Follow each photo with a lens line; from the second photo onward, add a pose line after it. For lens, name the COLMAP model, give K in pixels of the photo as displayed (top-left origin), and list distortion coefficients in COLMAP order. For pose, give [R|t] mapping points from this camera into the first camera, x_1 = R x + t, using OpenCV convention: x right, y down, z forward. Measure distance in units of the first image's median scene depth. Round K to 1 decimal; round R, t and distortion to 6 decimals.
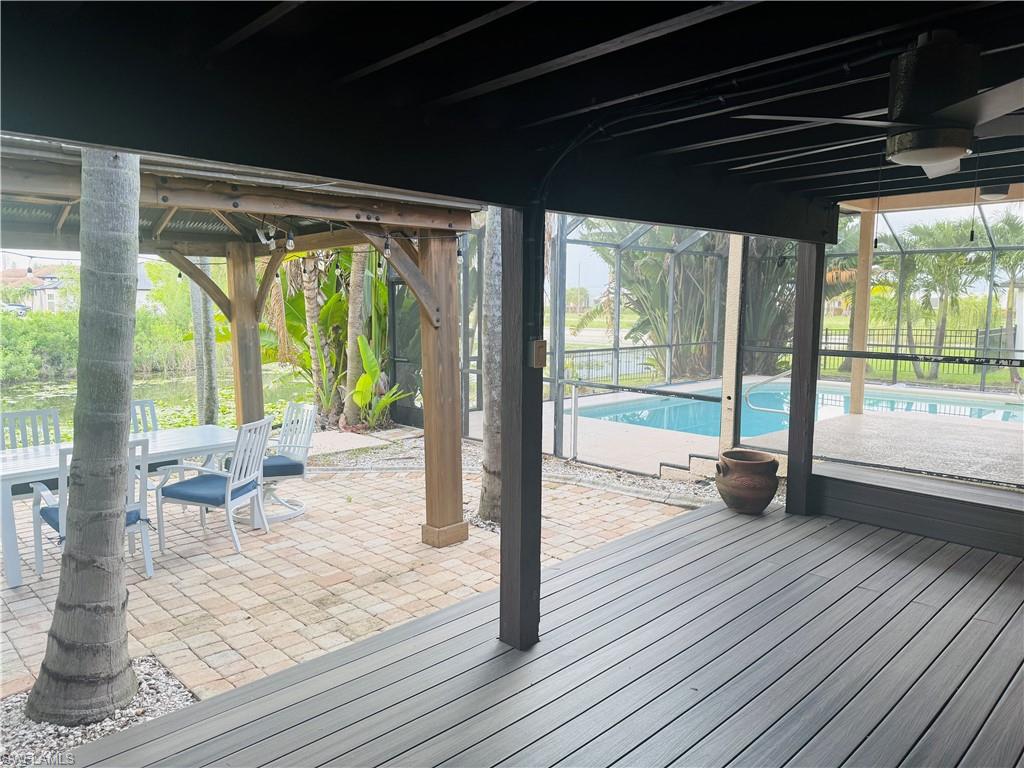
lens RADIAL K [[698.9, 0, 512.0], [0, 698.9, 384.0], [0, 0, 1]] dist [0.075394, -0.079421]
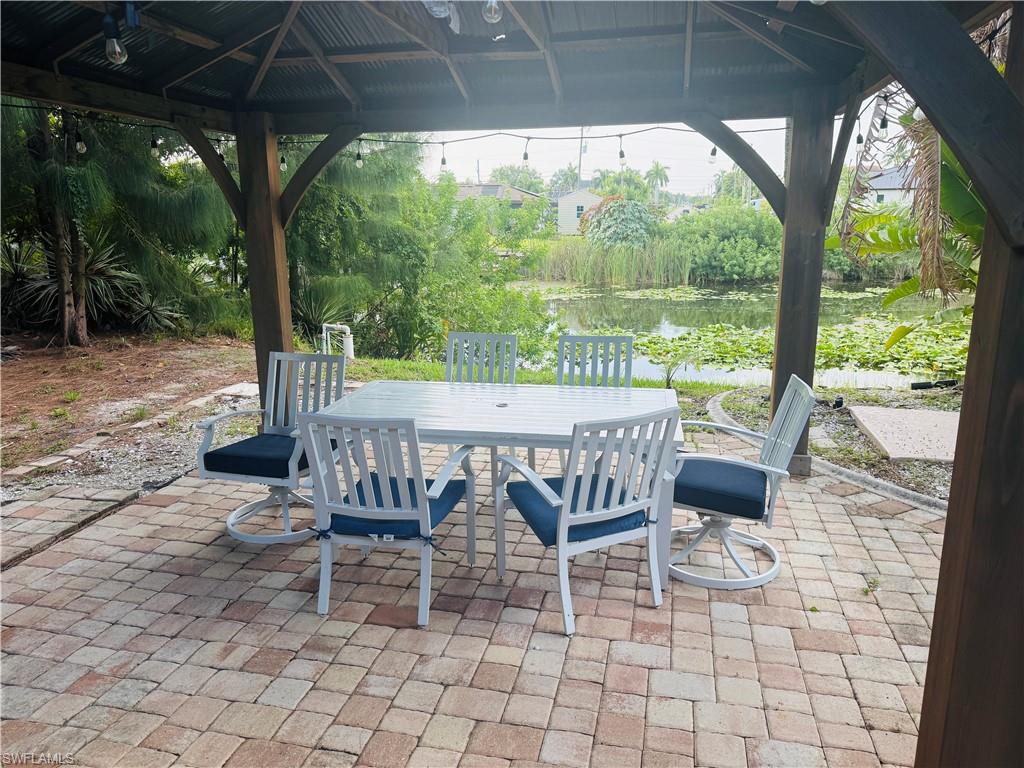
lens RADIAL K [[727.1, 0, 515.3], [0, 727.1, 375.9], [0, 0, 1]] dist [0.107326, -0.193916]
pose [[0.558713, 0.179783, -0.809640, 0.030621], [-0.084850, 0.983491, 0.159834, -0.055952], [0.825009, -0.020604, 0.564744, 0.606508]]
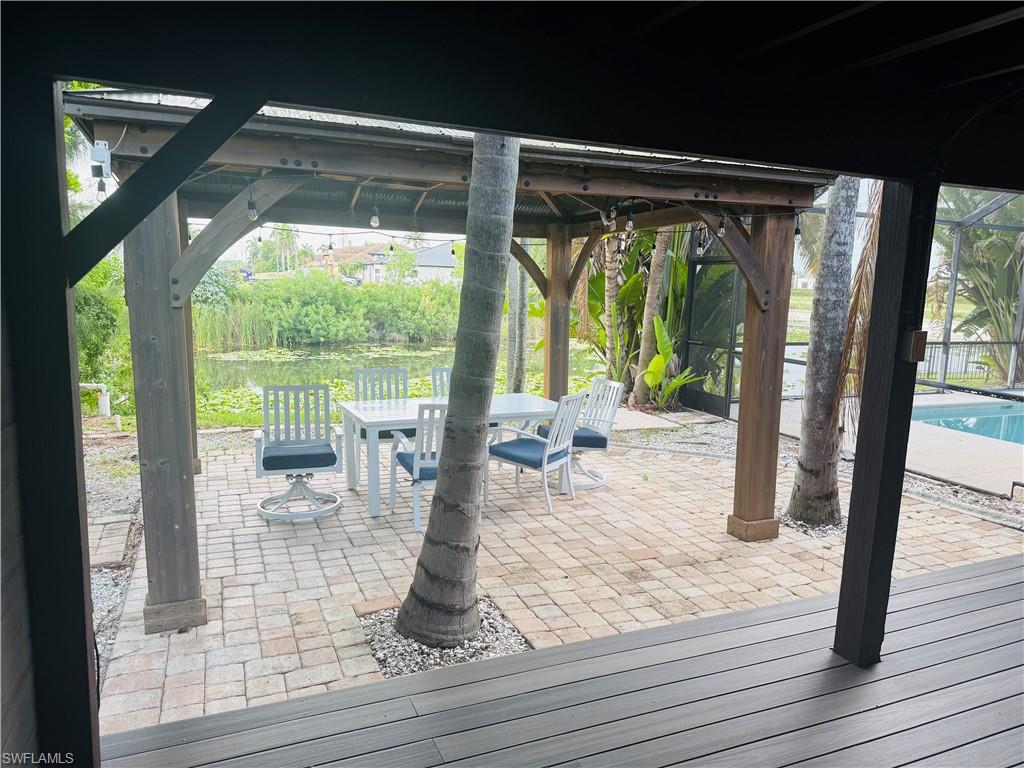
lens RADIAL K [[696.1, 0, 530.7], [0, 696.1, 384.2], [0, 0, 1]] dist [0.179849, -0.264877]
pose [[0.936101, 0.077451, -0.343098, -0.060649], [-0.068122, 0.996907, 0.039181, 0.001344], [0.345071, -0.013305, 0.938482, -0.008834]]
